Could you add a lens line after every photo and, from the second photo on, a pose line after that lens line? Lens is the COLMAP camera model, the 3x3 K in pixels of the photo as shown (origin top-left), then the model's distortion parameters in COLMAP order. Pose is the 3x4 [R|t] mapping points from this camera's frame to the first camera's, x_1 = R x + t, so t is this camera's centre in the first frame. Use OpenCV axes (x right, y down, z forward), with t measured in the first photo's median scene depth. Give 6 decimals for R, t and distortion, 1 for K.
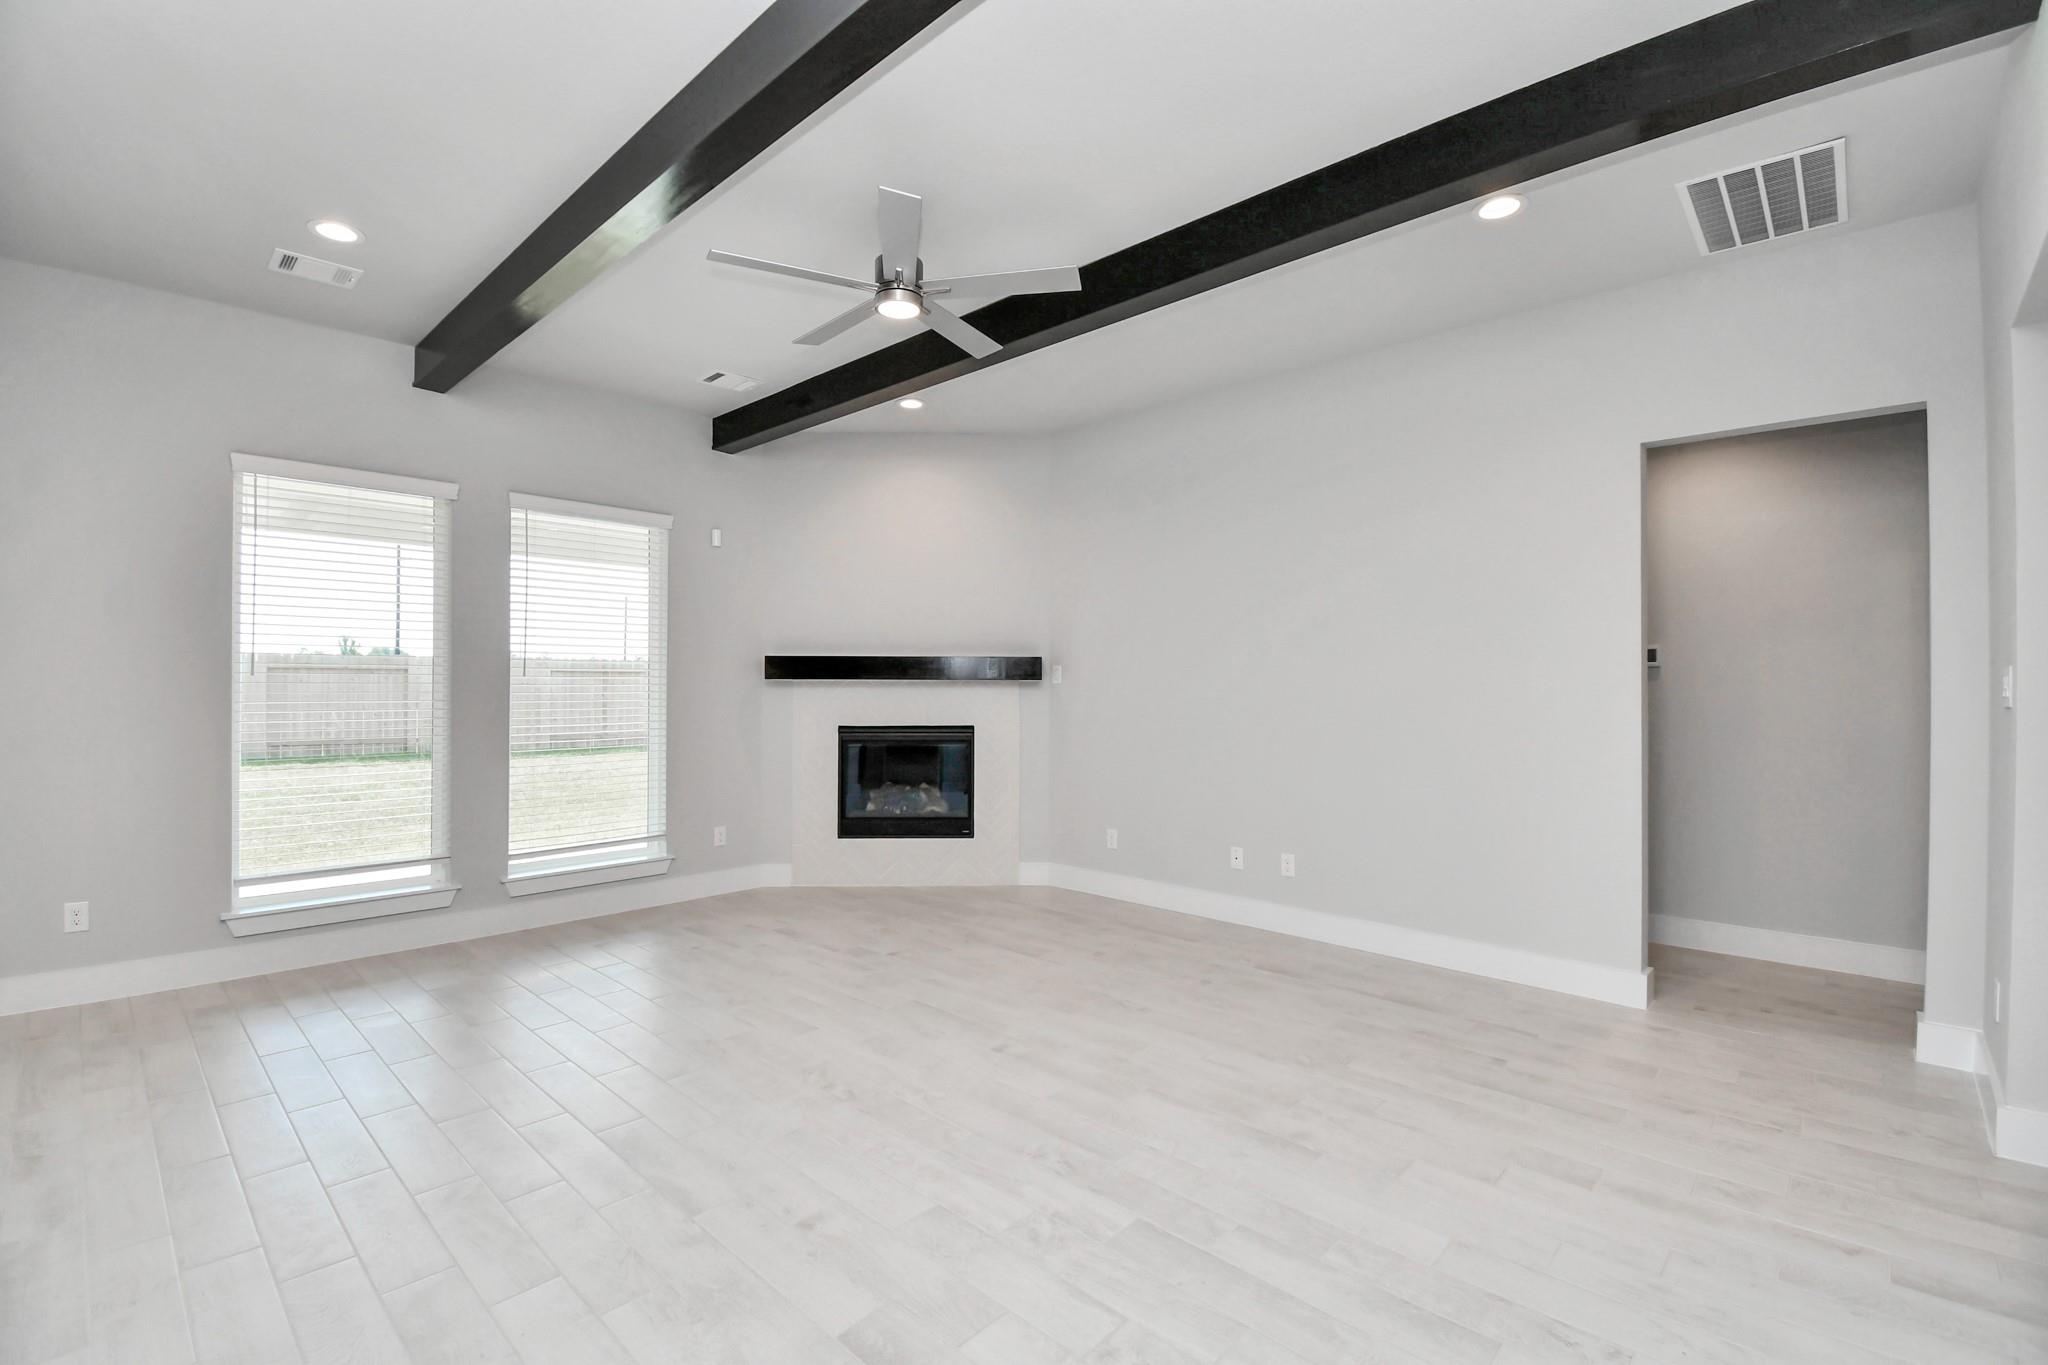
lens RADIAL K [[910.1, 0, 1017.1], [0, 910.1, 685.3], [0, 0, 1]] dist [0.020328, -0.026632]
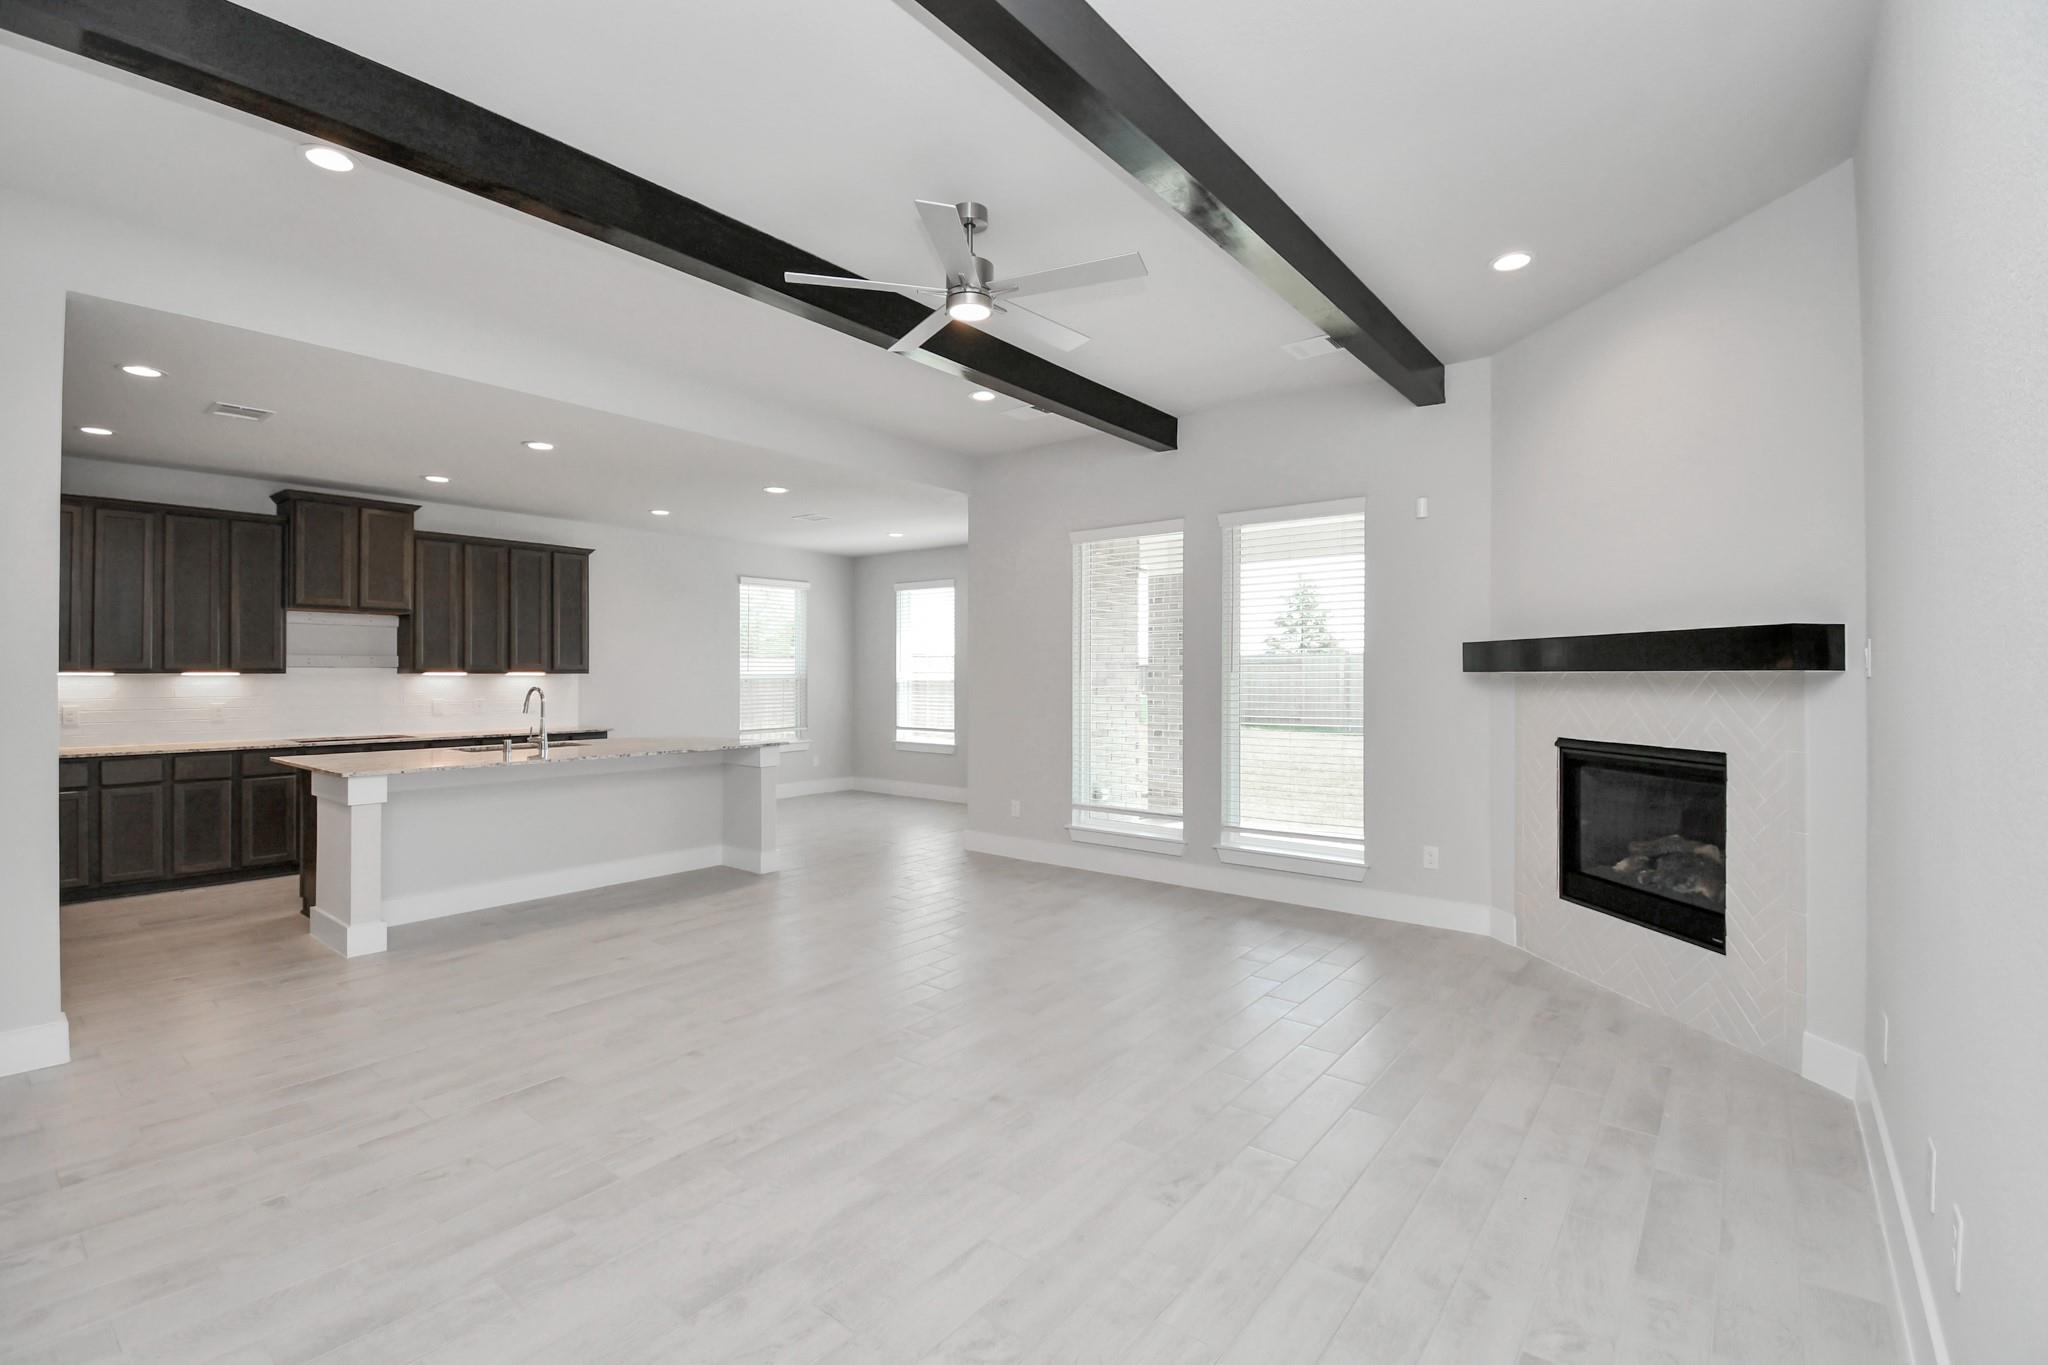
lens RADIAL K [[910.1, 0, 1017.1], [0, 910.1, 685.3], [0, 0, 1]] dist [0.020328, -0.026632]
pose [[0.072733, 0.006855, -0.997328, 0.497373], [0.003959, 0.999967, 0.007162, -0.002452], [0.997344, -0.004469, 0.072704, 0.557747]]
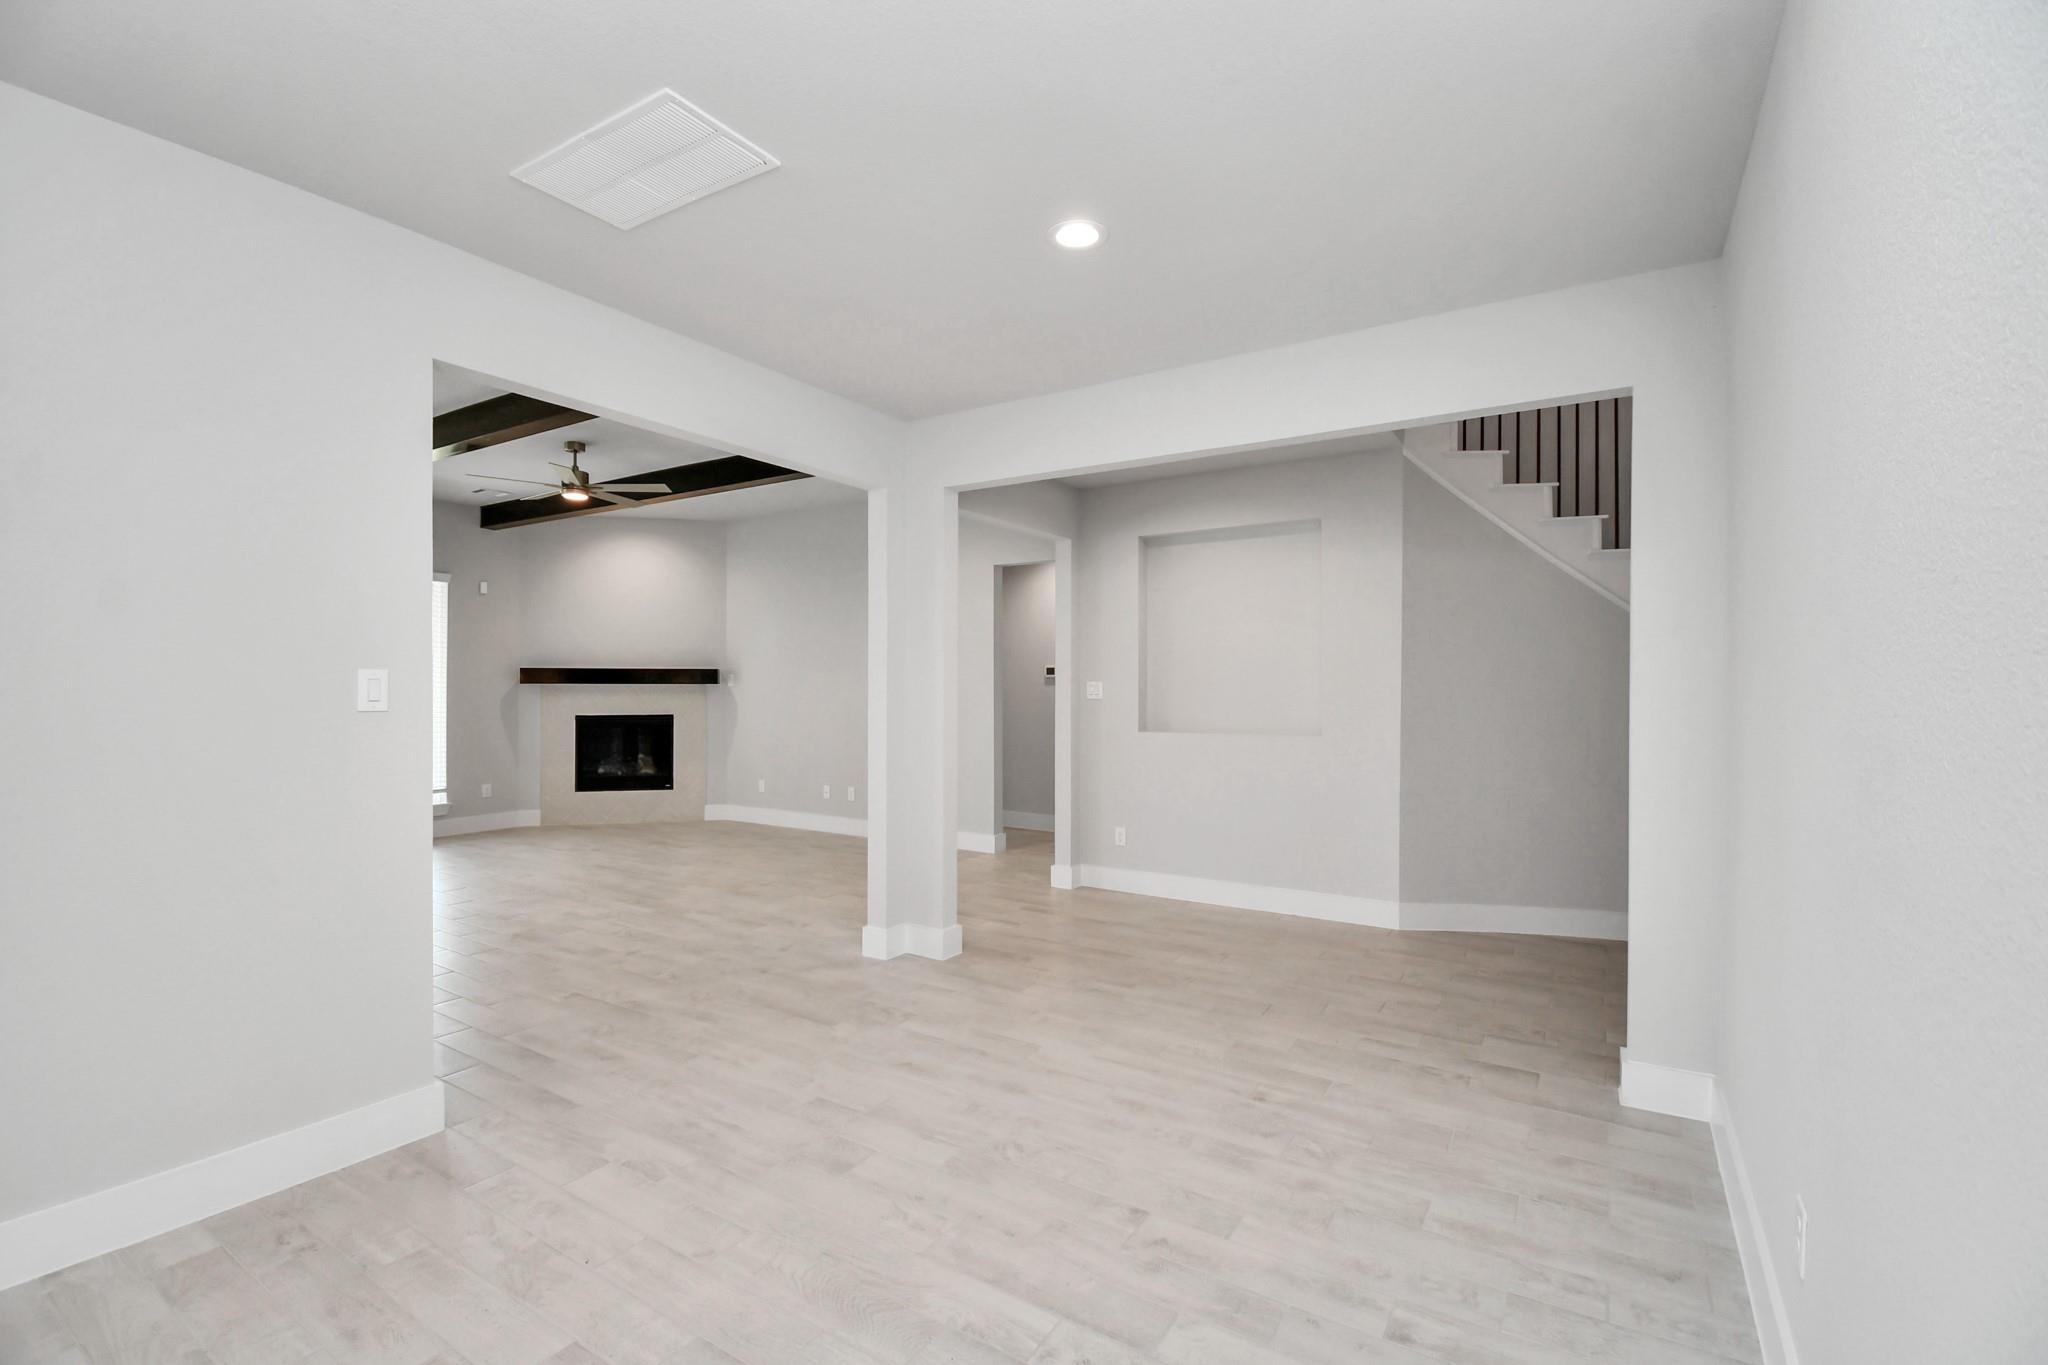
lens RADIAL K [[888.5, 0, 1021.1], [0, 888.5, 691.8], [0, 0, 1]] dist [0.016747, -0.024244]
pose [[0.982065, -0.000048, 0.188545, 0.251226], [0.000006, 1.000000, 0.000224, 0.006063], [-0.188545, -0.000219, 0.982065, -0.578045]]
